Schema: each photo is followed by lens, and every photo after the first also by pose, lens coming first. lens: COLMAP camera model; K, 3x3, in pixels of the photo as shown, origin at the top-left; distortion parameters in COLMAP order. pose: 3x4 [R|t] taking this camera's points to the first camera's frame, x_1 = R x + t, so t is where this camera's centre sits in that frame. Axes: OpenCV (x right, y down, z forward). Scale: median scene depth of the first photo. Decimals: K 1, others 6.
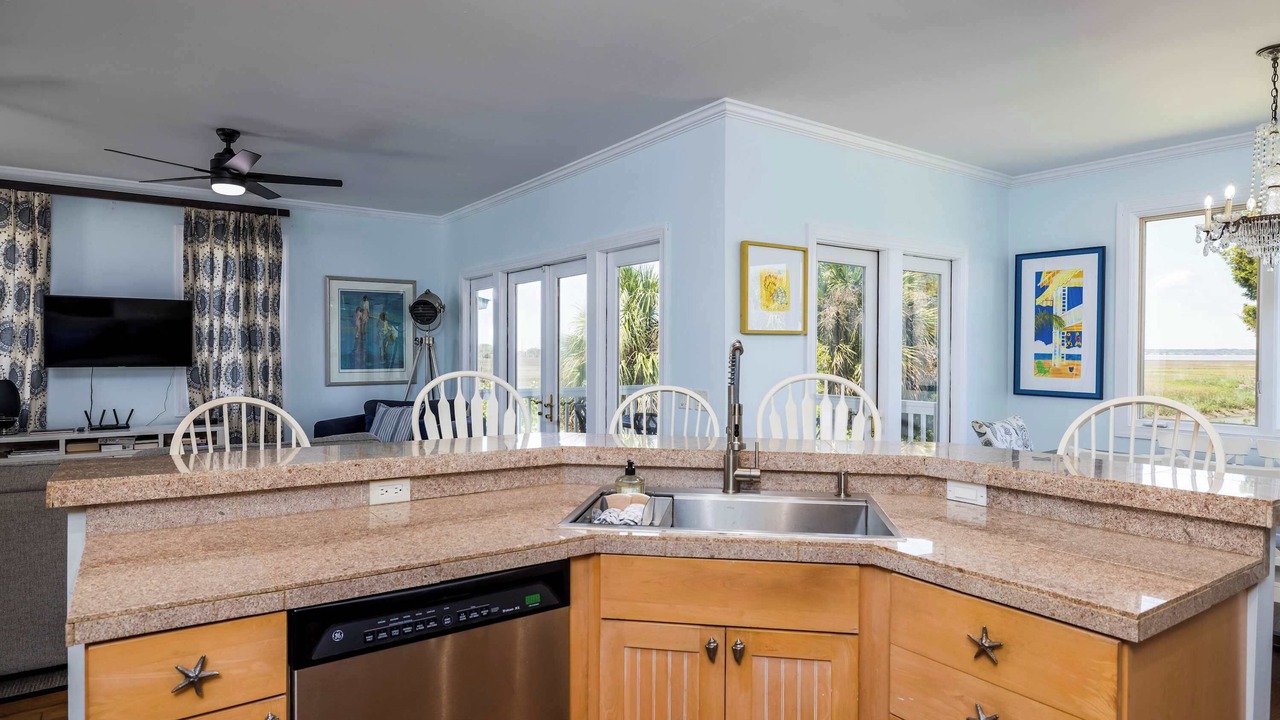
lens RADIAL K [[716.1, 0, 637.0], [0, 716.1, 361.9], [0, 0, 1]] dist [0.001082, -0.000101]
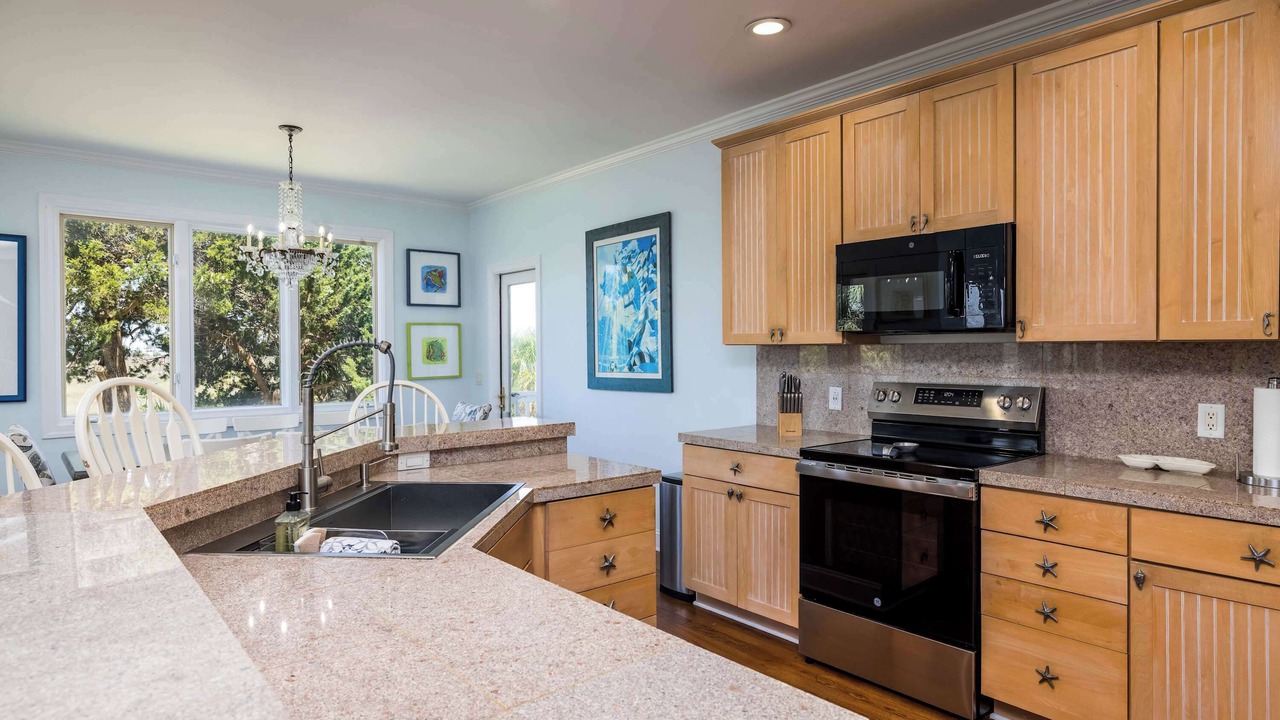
lens RADIAL K [[716.1, 0, 638.2], [0, 716.1, 353.3], [0, 0, 1]] dist [0.001082, -0.000101]
pose [[-0.093816, -0.007569, 0.995561, -0.884364], [0.015369, 0.999841, 0.009050, -0.013813], [-0.995471, 0.016150, -0.093685, 0.767181]]
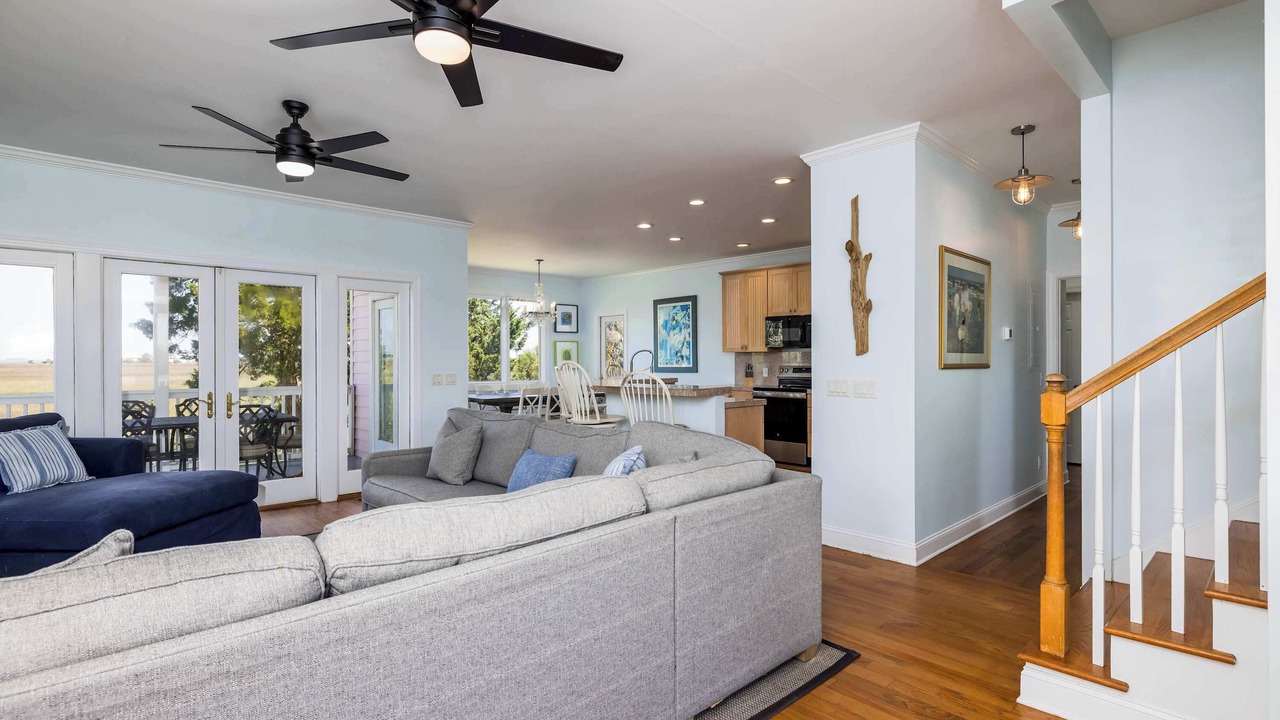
lens RADIAL K [[621.0, 0, 637.8], [0, 621.0, 354.2], [0, 0, 1]] dist [0.001979, 0.000353]
pose [[-0.146982, 0.003298, 0.989134, -3.199669], [0.012581, 0.999920, -0.001465, -0.001486], [-0.989059, 0.012229, -0.147012, 1.588391]]
